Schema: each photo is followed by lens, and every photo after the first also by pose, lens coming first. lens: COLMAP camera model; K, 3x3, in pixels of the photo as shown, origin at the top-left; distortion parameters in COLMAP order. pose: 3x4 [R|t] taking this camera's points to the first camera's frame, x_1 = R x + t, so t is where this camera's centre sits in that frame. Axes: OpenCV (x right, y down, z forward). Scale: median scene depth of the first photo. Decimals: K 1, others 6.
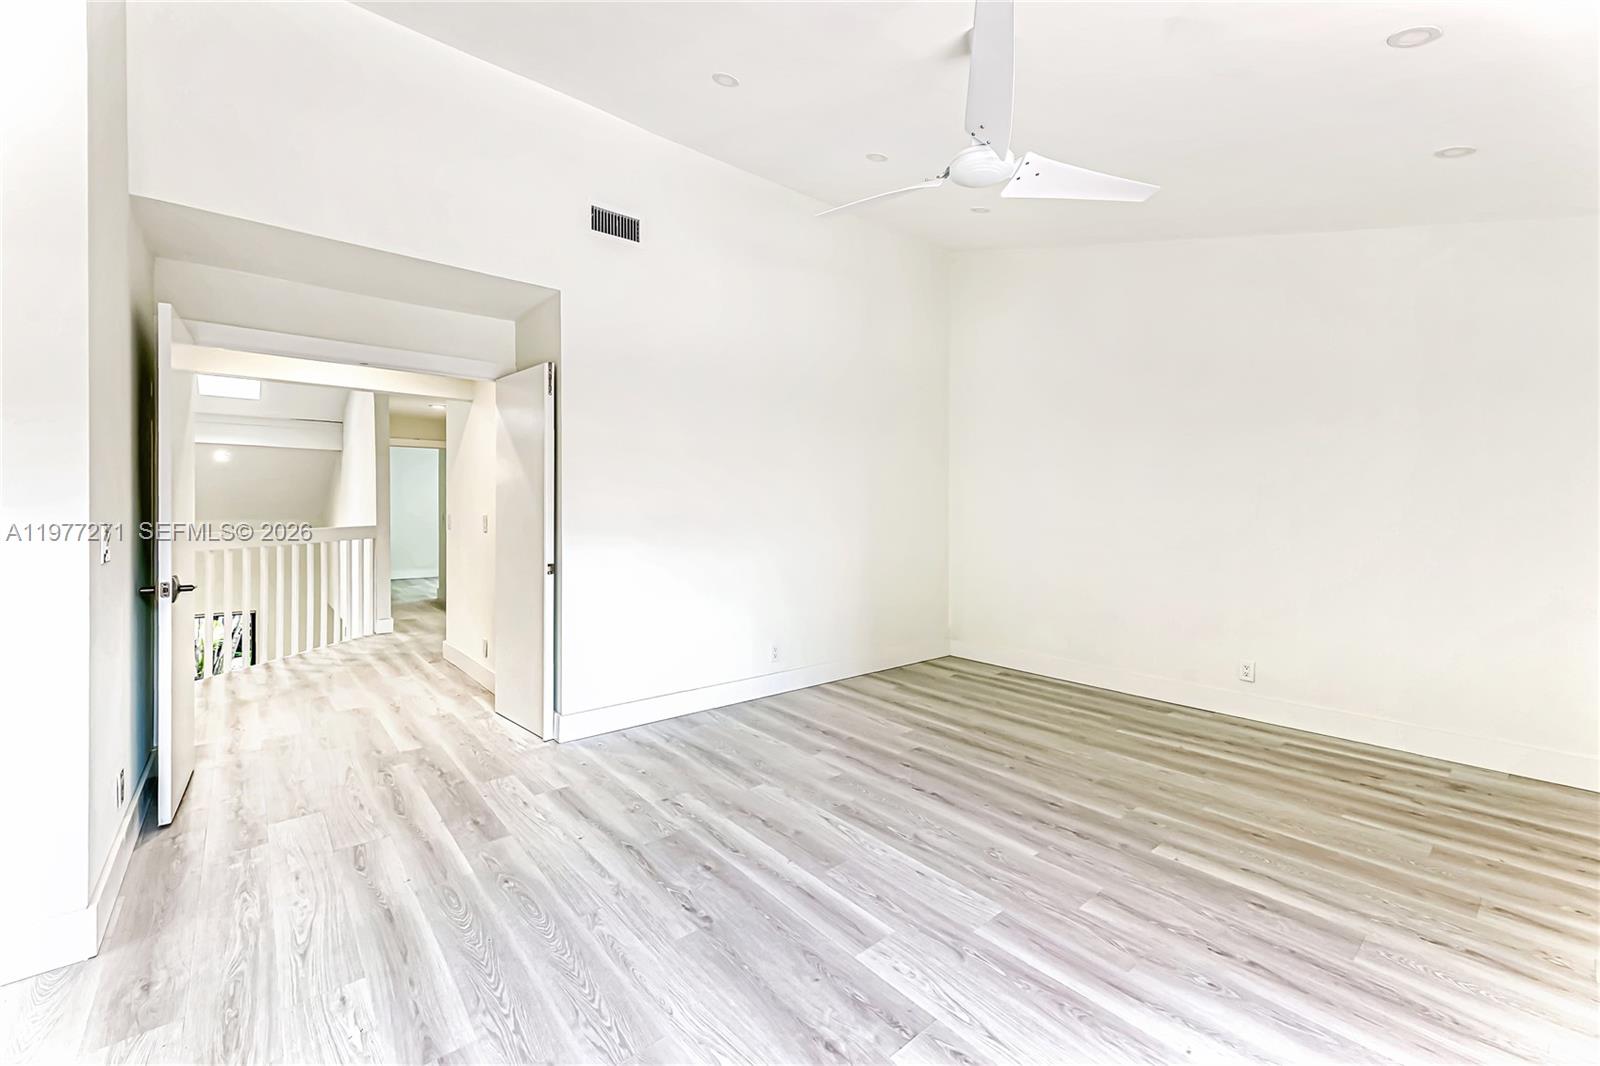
lens RADIAL K [[650.9, 0, 808.5], [0, 650.9, 518.9], [0, 0, 1]] dist [0.006793, 0.000373]
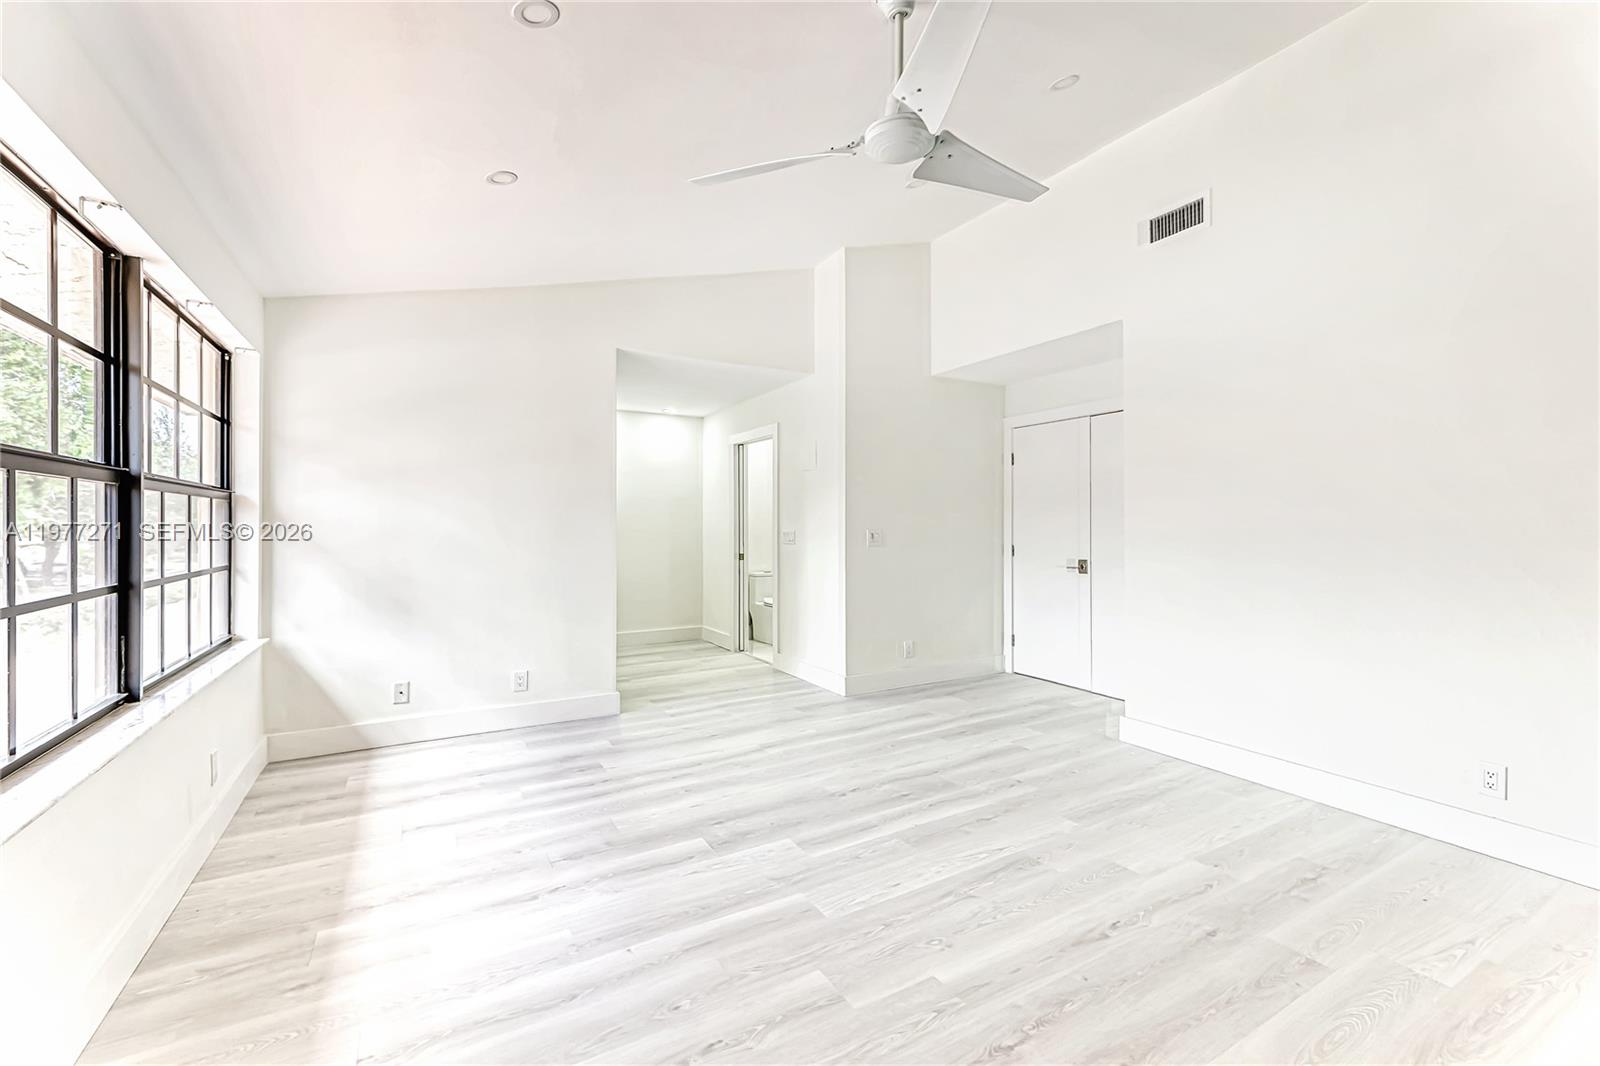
lens RADIAL K [[650.9, 0, 806.9], [0, 650.9, 528.1], [0, 0, 1]] dist [0.006793, 0.000373]
pose [[-0.168156, 0.001835, -0.985759, 1.011759], [-0.017989, 0.999826, 0.004930, -0.000996], [0.985596, 0.018562, -0.168093, 0.885675]]
